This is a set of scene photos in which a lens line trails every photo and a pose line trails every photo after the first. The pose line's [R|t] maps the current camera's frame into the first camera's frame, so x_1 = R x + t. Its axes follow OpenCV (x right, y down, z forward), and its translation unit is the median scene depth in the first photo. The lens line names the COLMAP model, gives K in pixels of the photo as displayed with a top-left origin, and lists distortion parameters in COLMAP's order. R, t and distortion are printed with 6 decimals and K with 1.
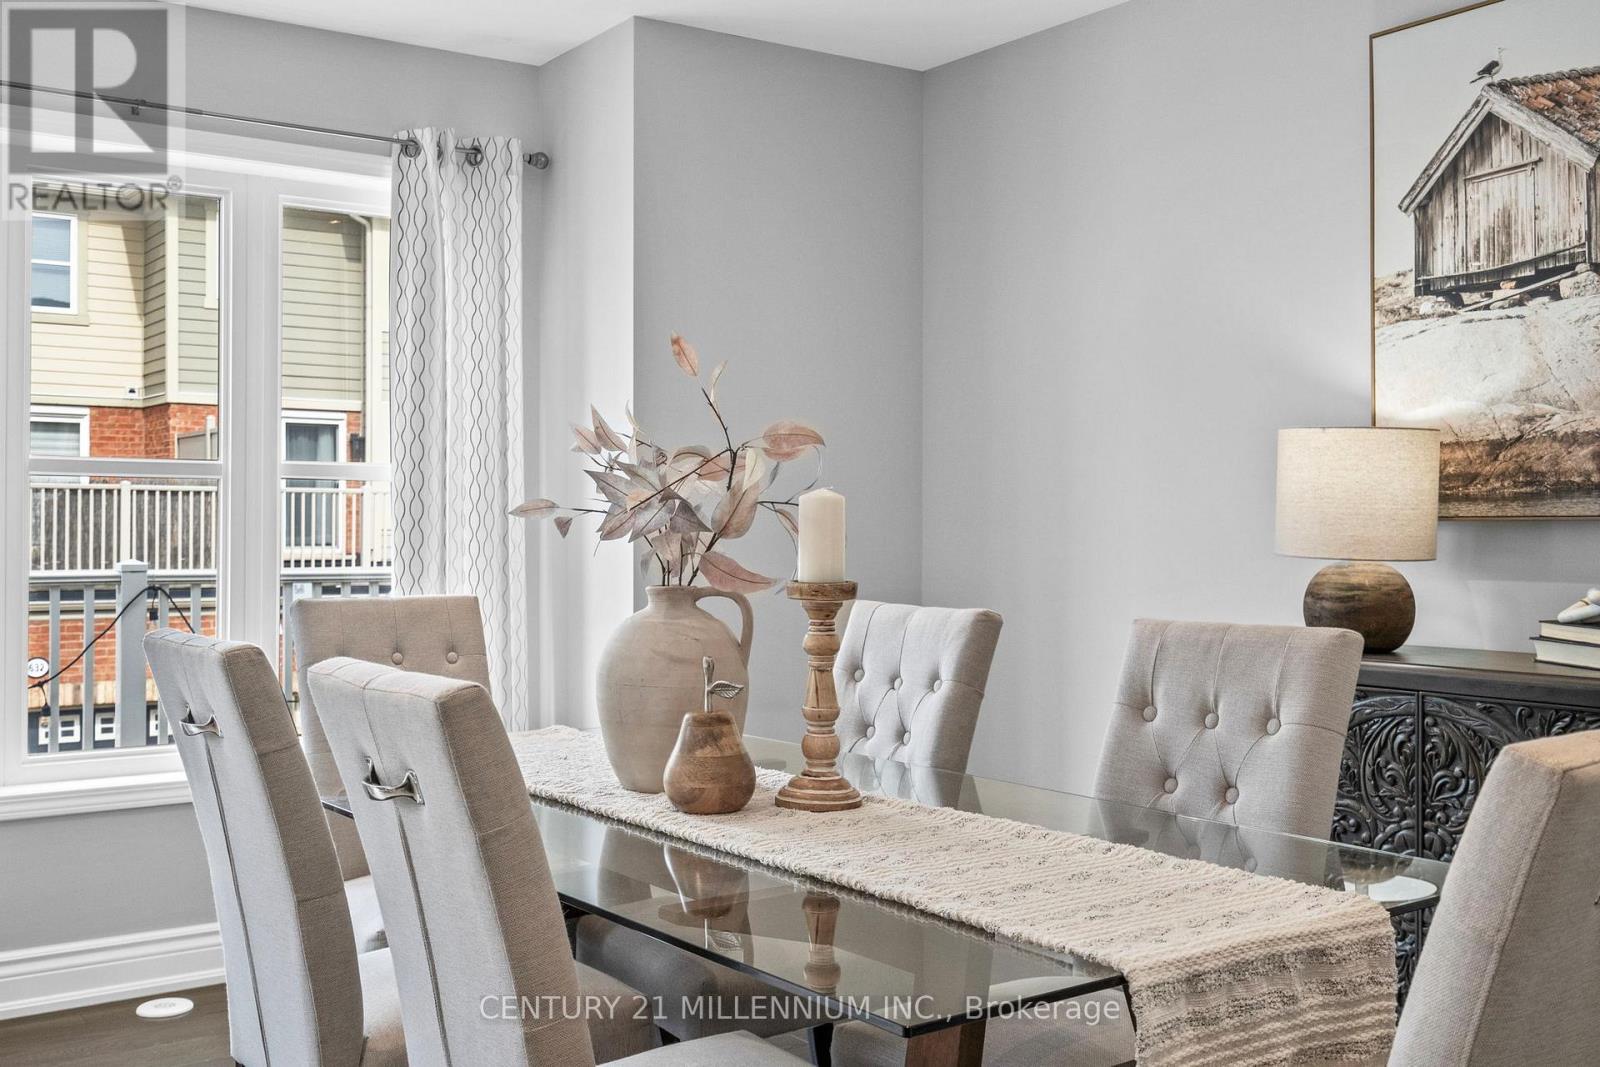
lens RADIAL K [[1625.0, 0, 801.6], [0, 1625.0, 512.3], [0, 0, 1]] dist [0.009270, 0.029542]
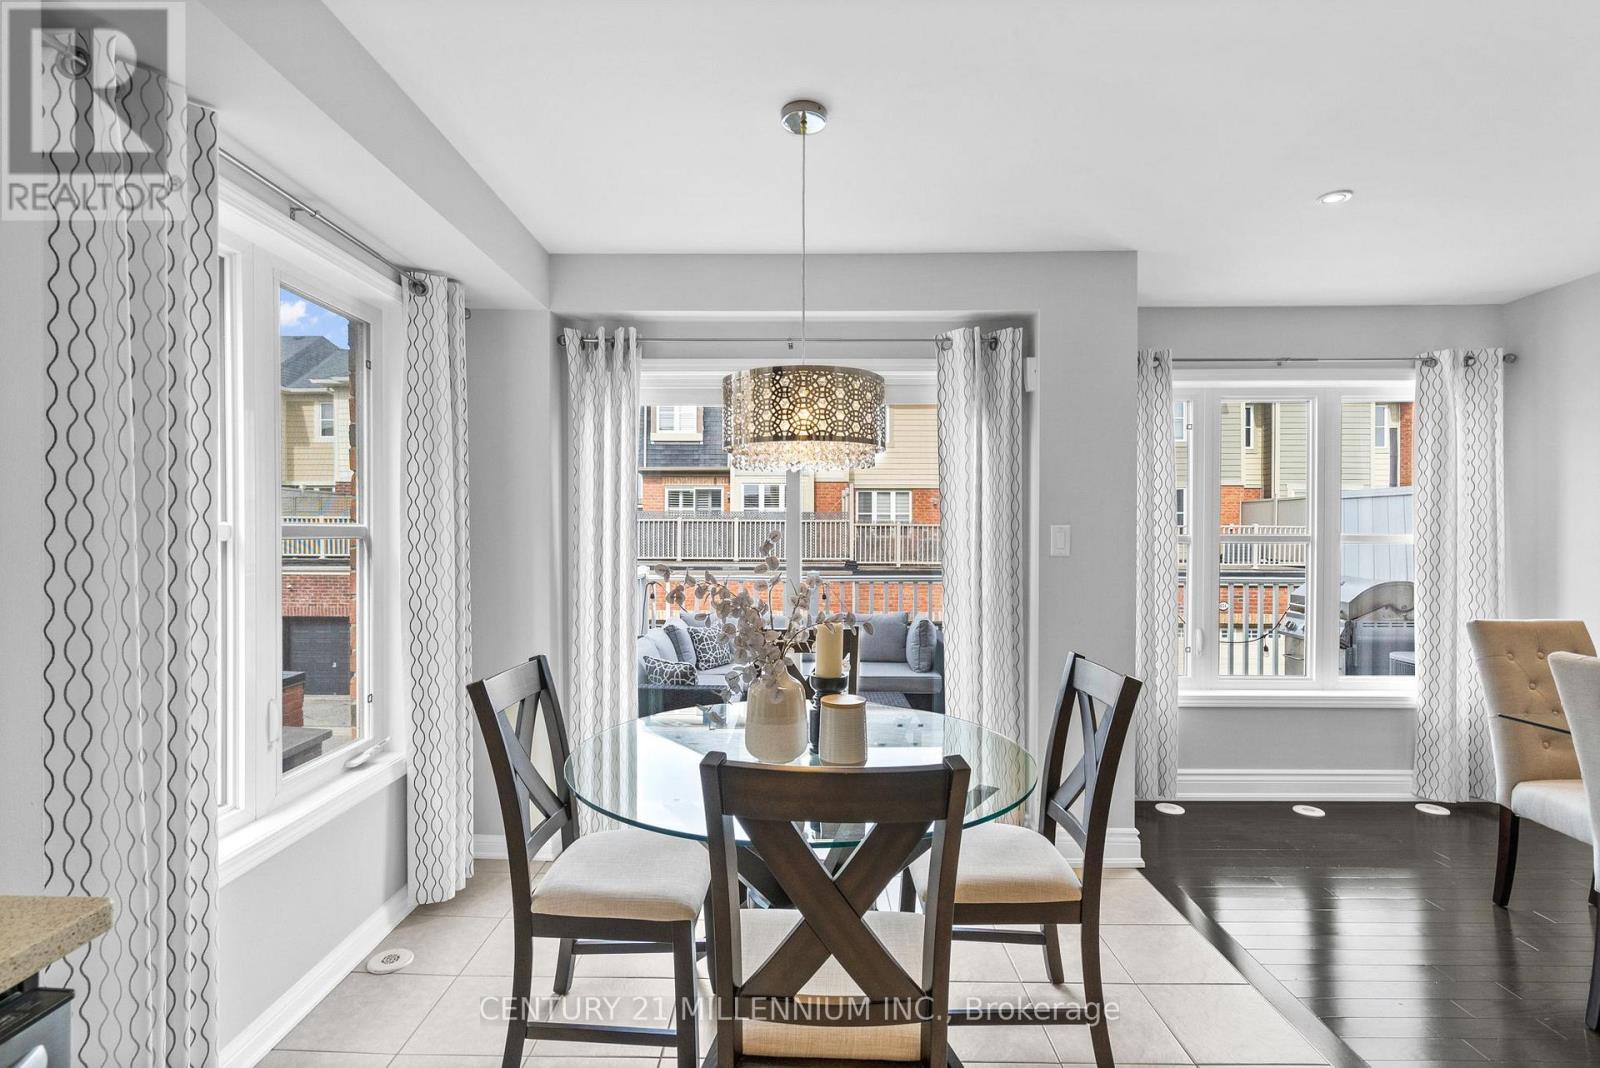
lens RADIAL K [[742.7, 0, 791.6], [0, 742.7, 533.5], [0, 0, 1]] dist [-0.003166, 0.000887]
pose [[0.807934, -0.000323, -0.589273, -0.487045], [0.002861, 0.999990, 0.003373, -0.053031], [0.589266, -0.004411, 0.807927, -0.144741]]
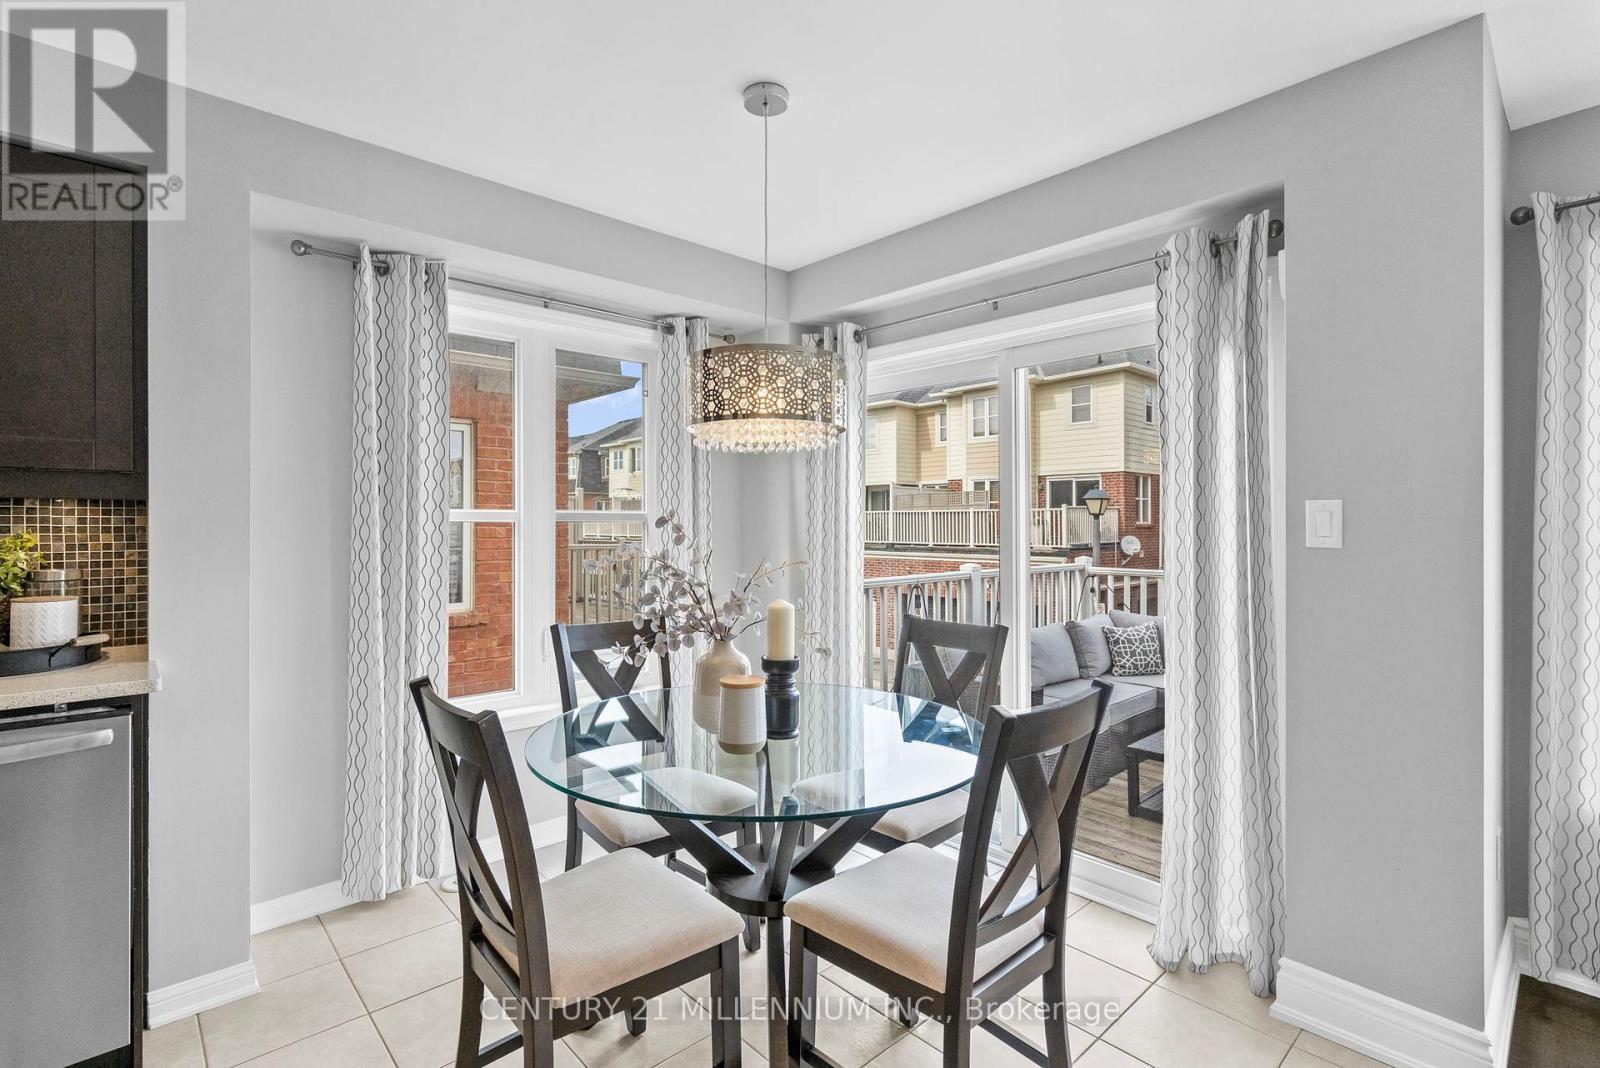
lens RADIAL K [[731.1, 0, 752.8], [0, 731.1, 519.6], [0, 0, 1]] dist [-0.001941, 0.000074]
pose [[0.125653, -0.007769, -0.992044, -0.216364], [0.004743, 0.999963, -0.007230, -0.039540], [0.992063, -0.003797, 0.125685, 0.311658]]
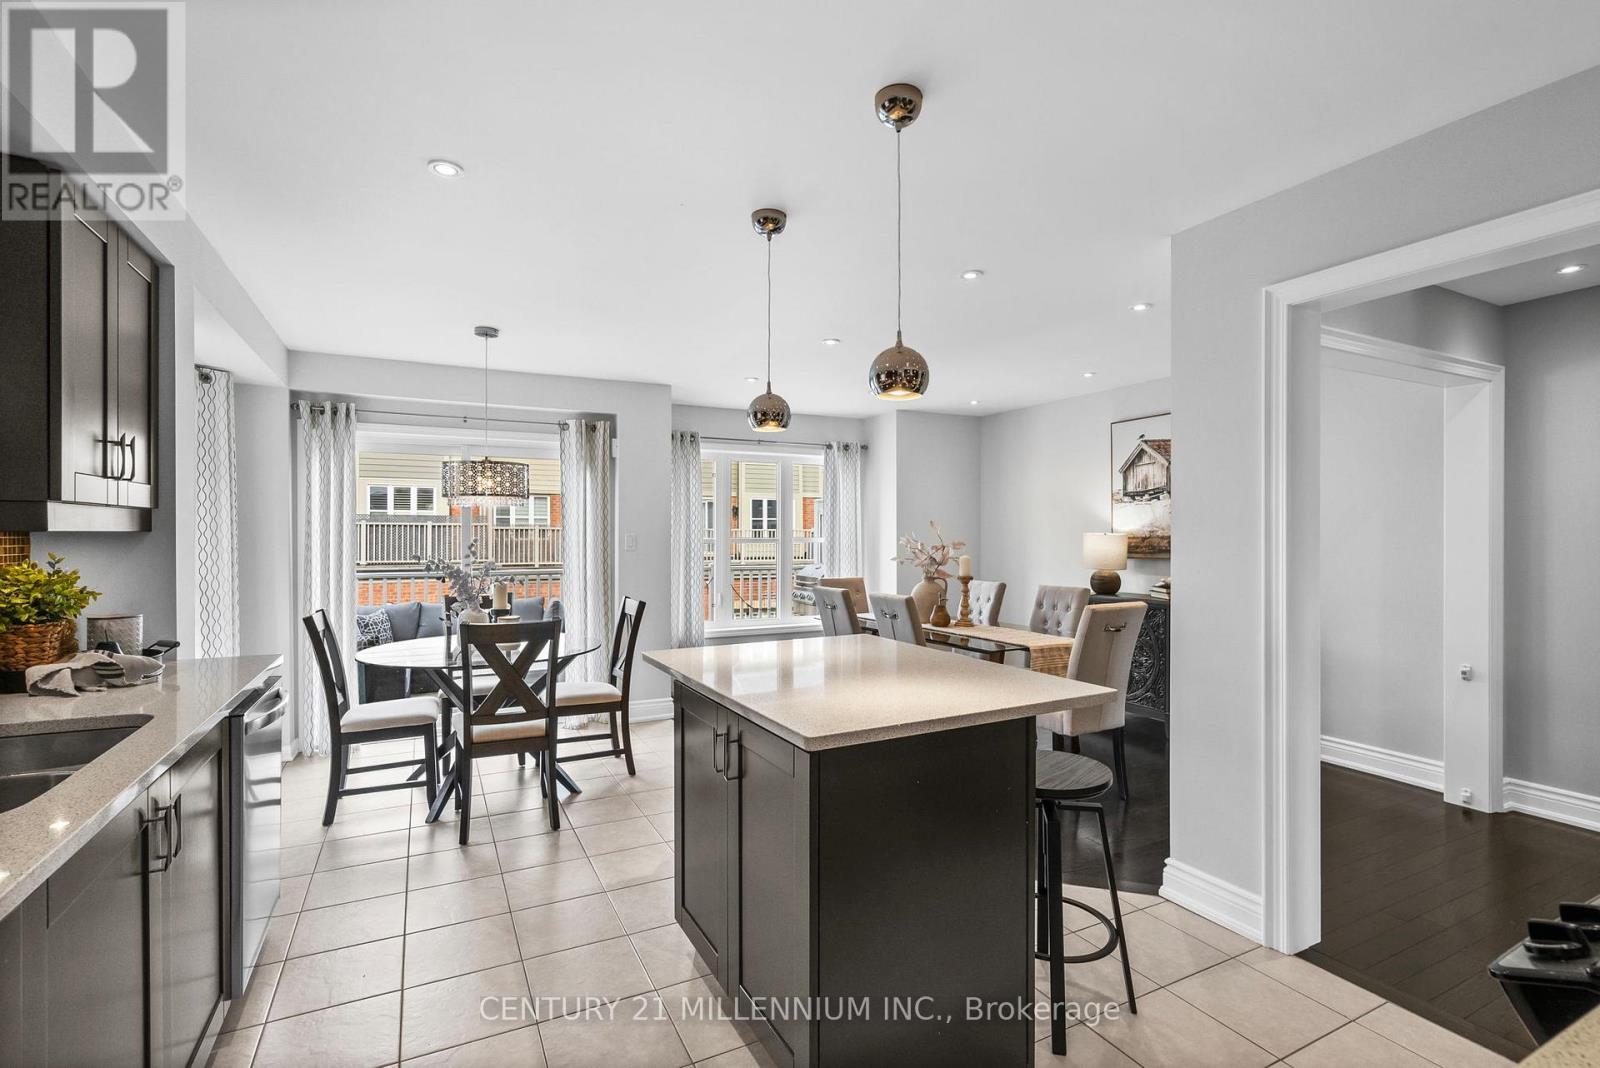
lens RADIAL K [[742.7, 0, 791.6], [0, 742.7, 533.5], [0, 0, 1]] dist [-0.003166, 0.000887]
pose [[0.987724, -0.002216, -0.156193, -0.108788], [0.002582, 0.999994, 0.002145, -0.062940], [0.156187, -0.002522, 0.987724, -0.854555]]
